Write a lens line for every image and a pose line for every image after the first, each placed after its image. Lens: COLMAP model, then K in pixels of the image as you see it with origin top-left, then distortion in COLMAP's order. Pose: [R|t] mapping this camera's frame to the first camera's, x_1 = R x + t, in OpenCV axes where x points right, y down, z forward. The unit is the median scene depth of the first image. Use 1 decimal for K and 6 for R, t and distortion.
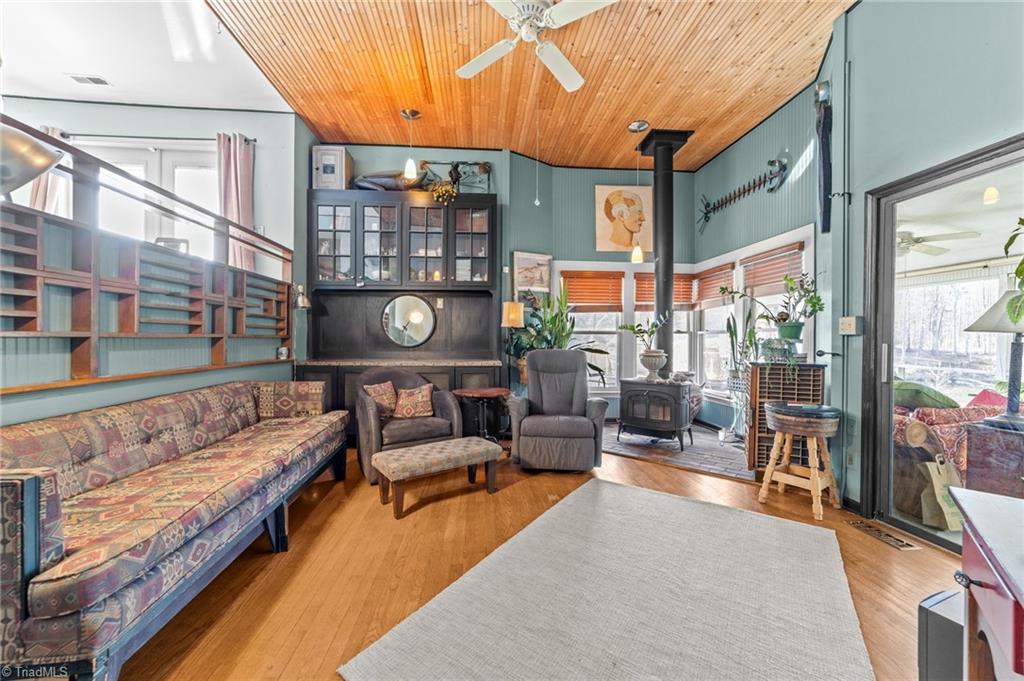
lens RADIAL K [[399.5, 0, 489.6], [0, 399.5, 342.3], [0, 0, 1]] dist [-0.009543, 0.004922]
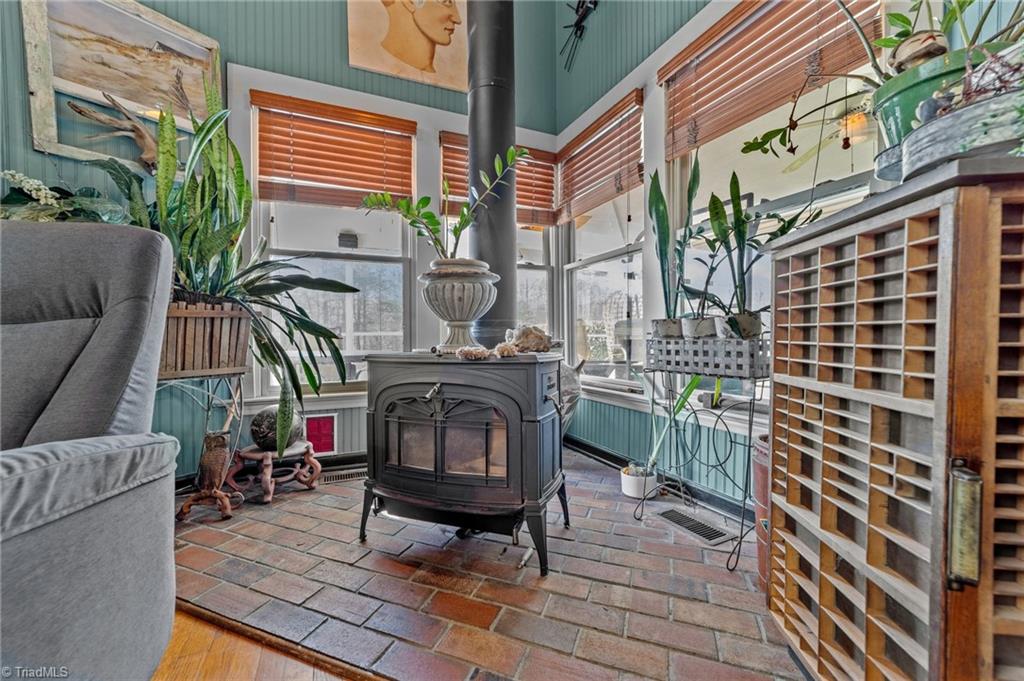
lens RADIAL K [[399.5, 0, 490.7], [0, 399.5, 338.3], [0, 0, 1]] dist [-0.009543, 0.004922]
pose [[0.942618, -0.011424, 0.333679, 0.413687], [0.015070, 0.999852, -0.008341, 0.111016], [-0.333534, 0.012891, 0.942650, 0.868485]]
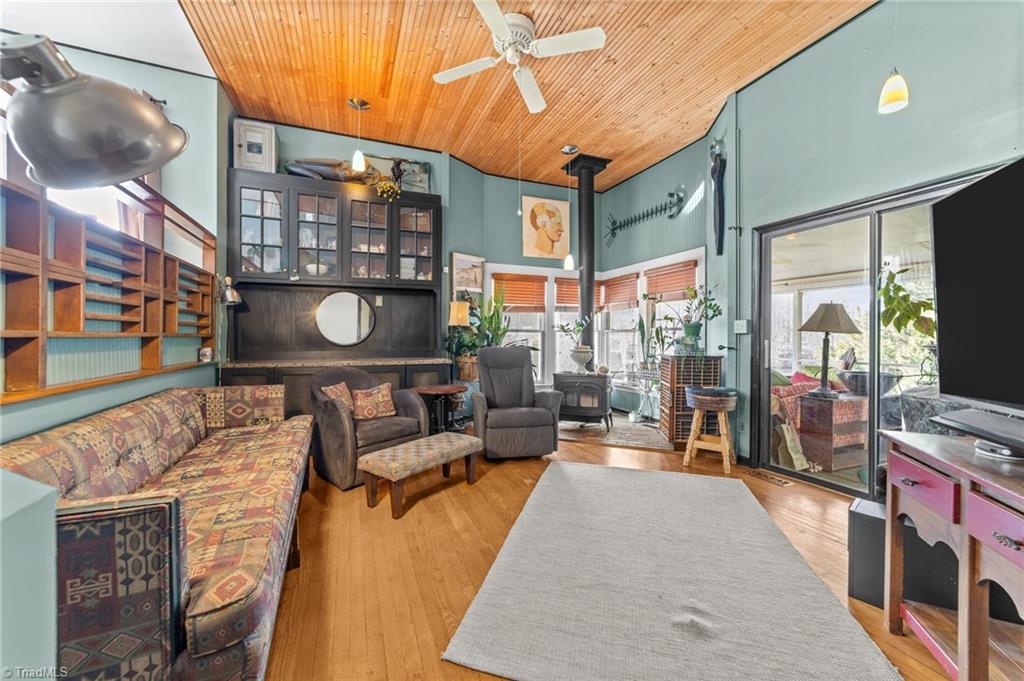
lens RADIAL K [[399.5, 0, 488.2], [0, 399.5, 339.7], [0, 0, 1]] dist [-0.009543, 0.004922]
pose [[0.952104, -0.005389, 0.305726, -0.251952], [0.005700, 0.999984, -0.000127, -0.001872], [-0.305720, 0.001864, 0.952119, -0.012419]]
